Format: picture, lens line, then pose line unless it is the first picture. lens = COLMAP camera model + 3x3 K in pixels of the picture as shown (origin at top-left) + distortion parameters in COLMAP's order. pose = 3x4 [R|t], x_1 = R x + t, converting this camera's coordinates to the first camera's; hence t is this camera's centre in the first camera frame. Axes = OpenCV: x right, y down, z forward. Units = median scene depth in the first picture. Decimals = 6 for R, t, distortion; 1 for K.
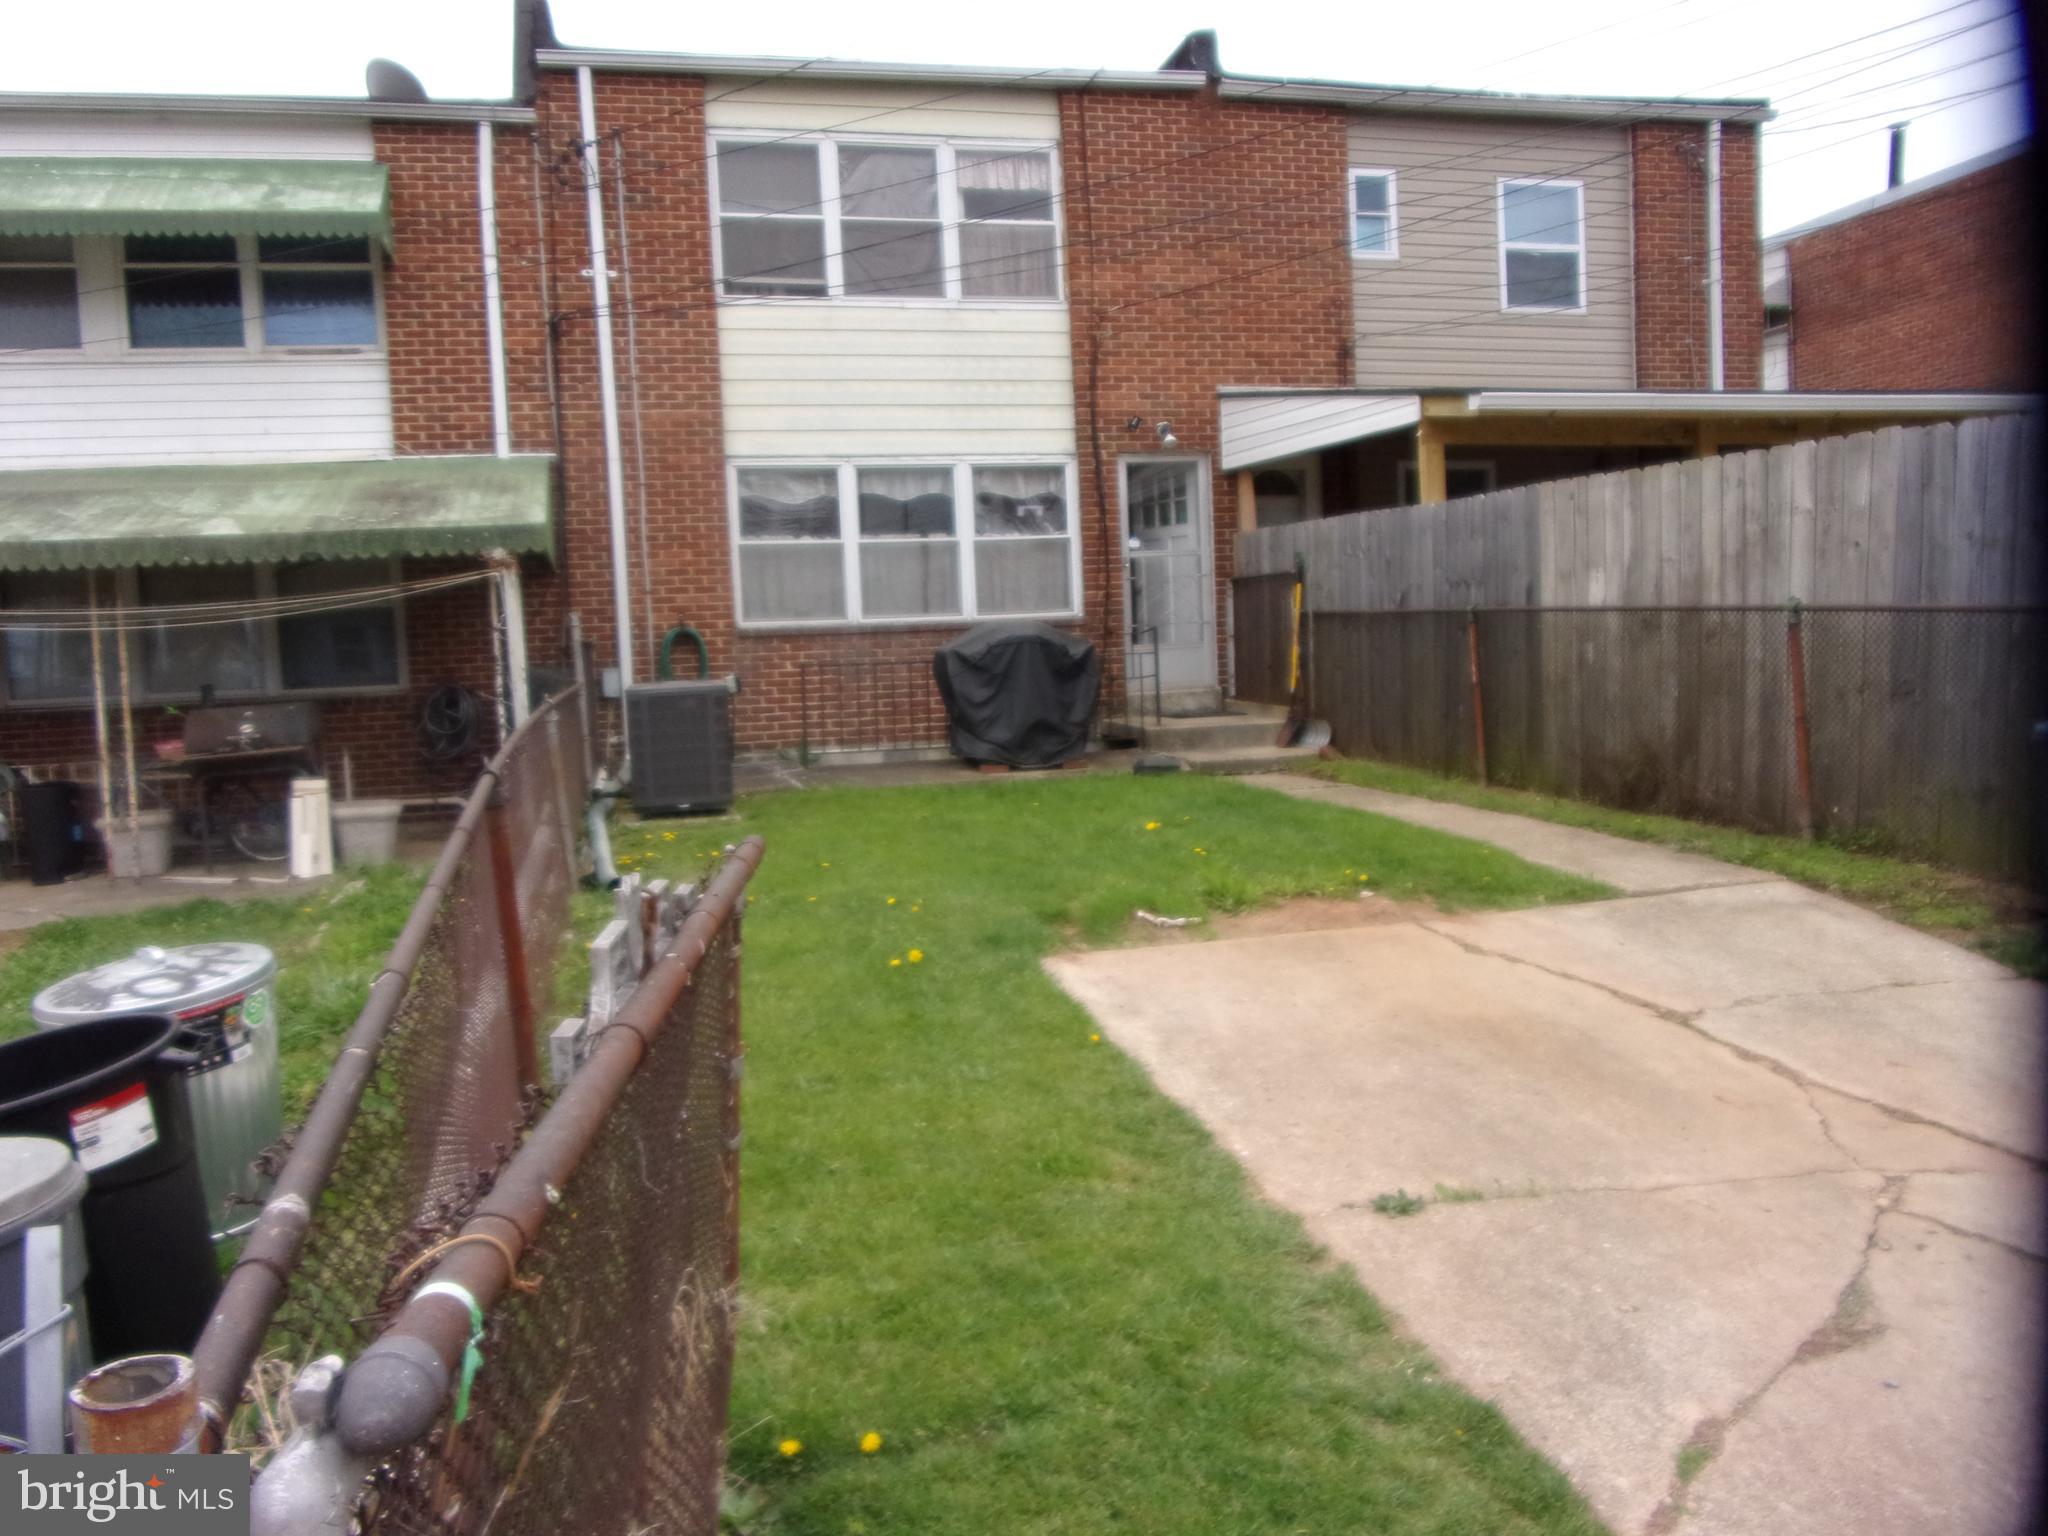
lens RADIAL K [[1494.1, 0, 1016.5], [0, 1494.1, 745.7], [0, 0, 1]] dist [-0.033159, 0.005809]
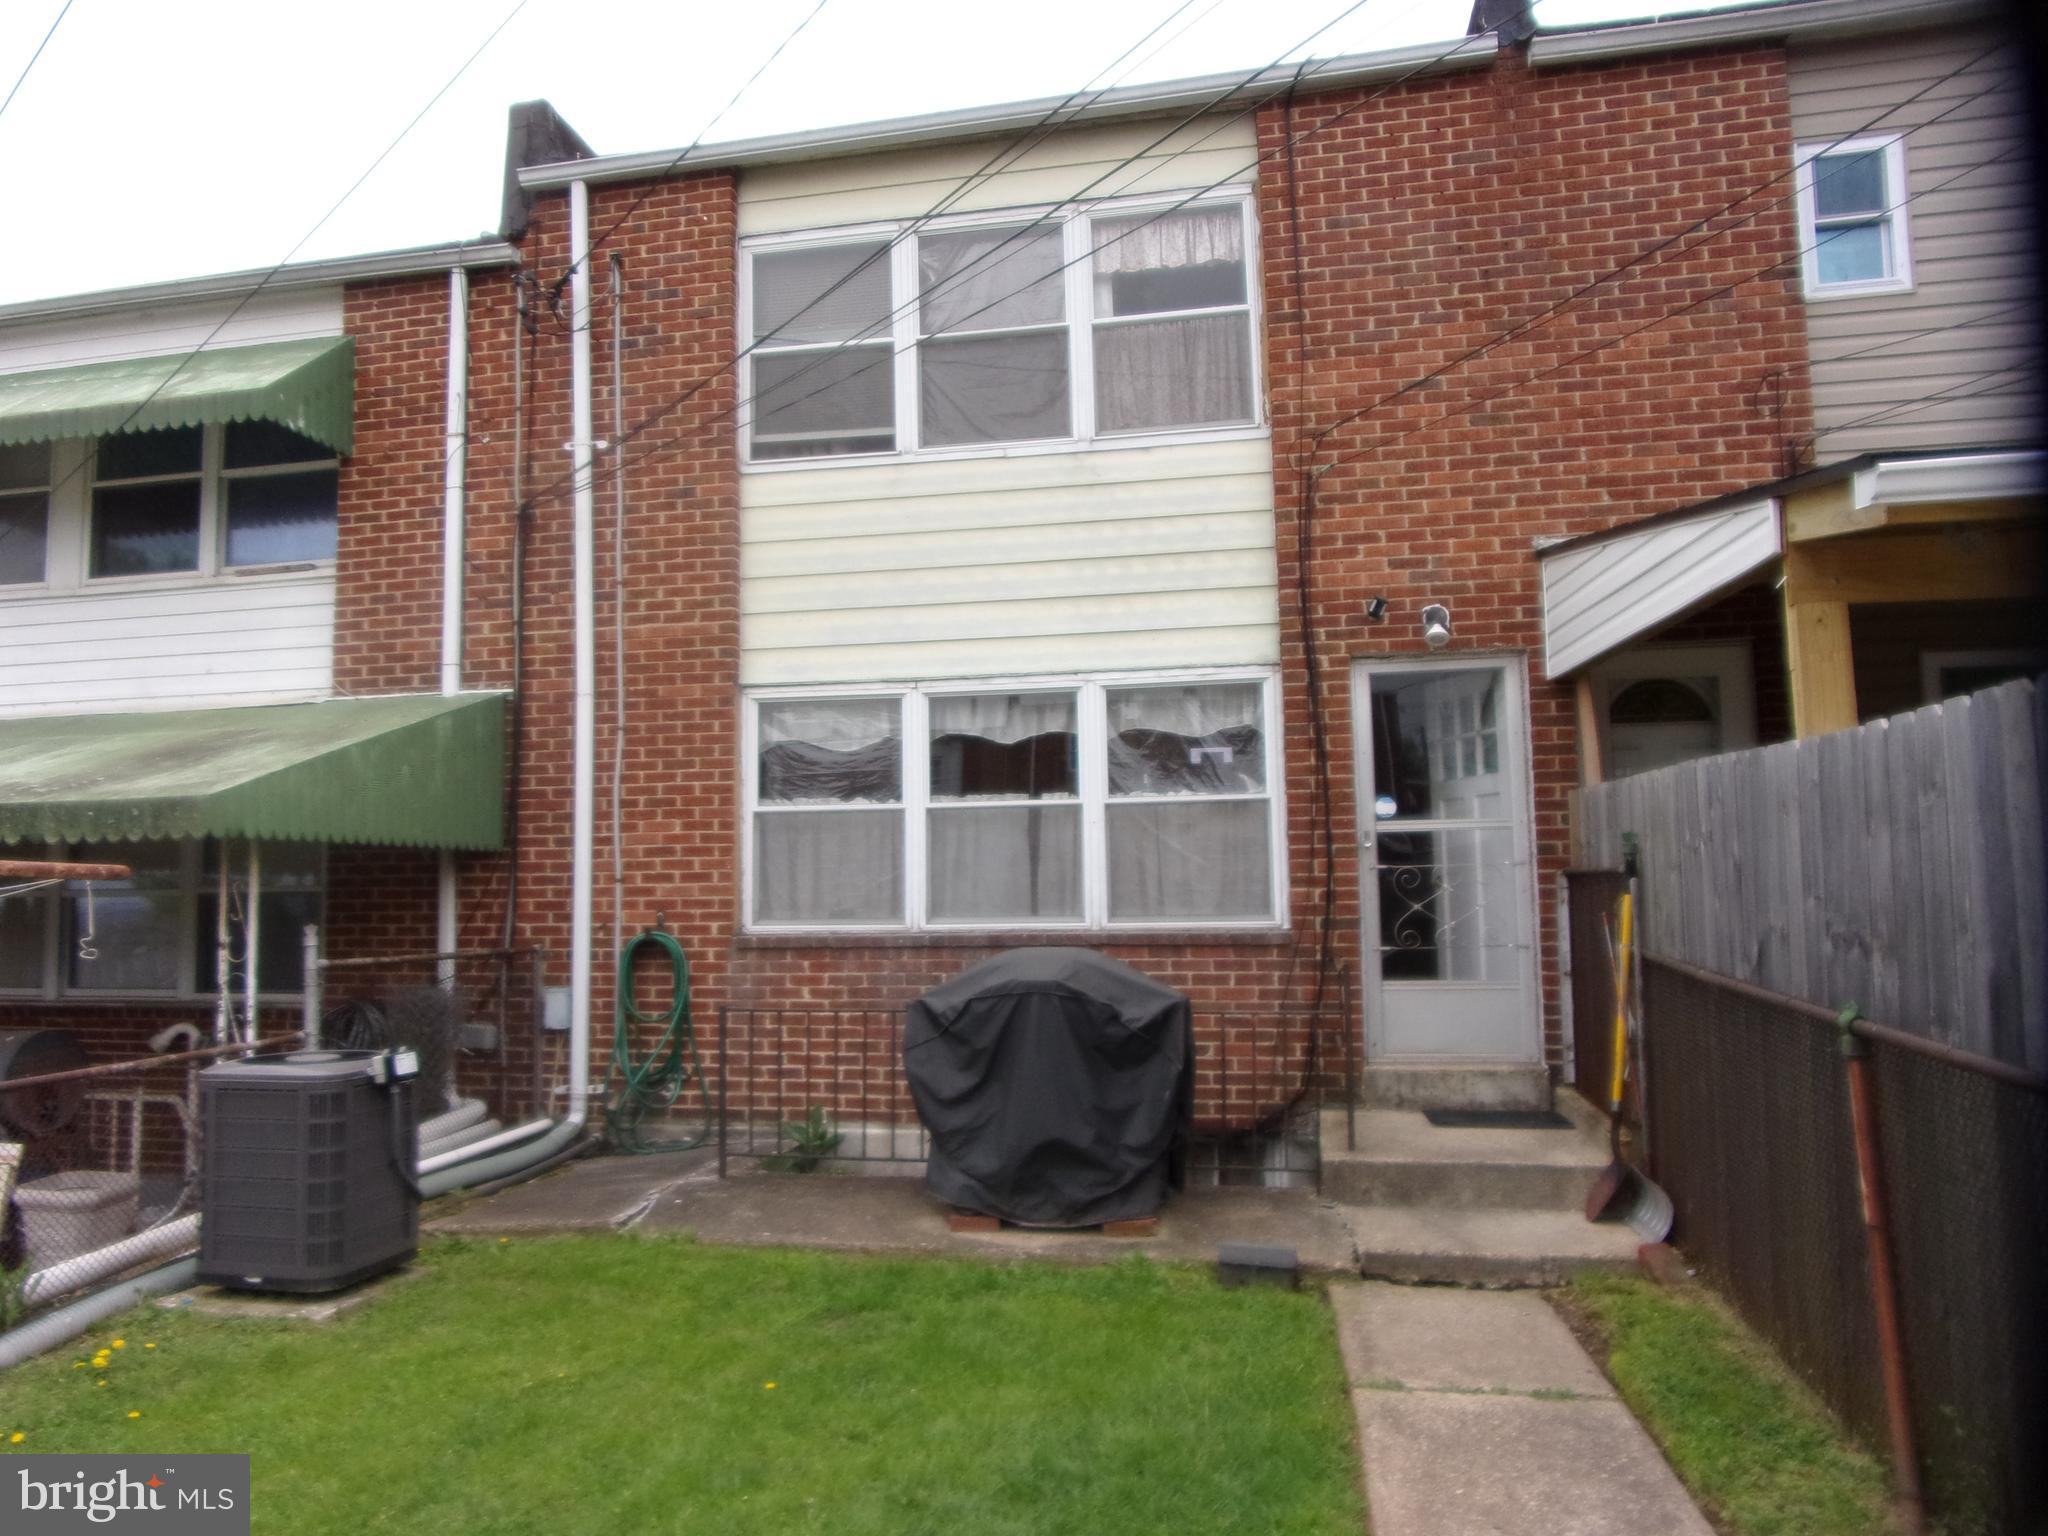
lens RADIAL K [[1499.9, 0, 982.4], [0, 1499.9, 751.8], [0, 0, 1]] dist [-0.034892, 0.041656]
pose [[0.898485, -0.012898, -0.438814, 0.214007], [-0.051986, 0.989409, -0.135524, -0.075422], [0.435914, 0.144578, 0.888299, 0.437624]]
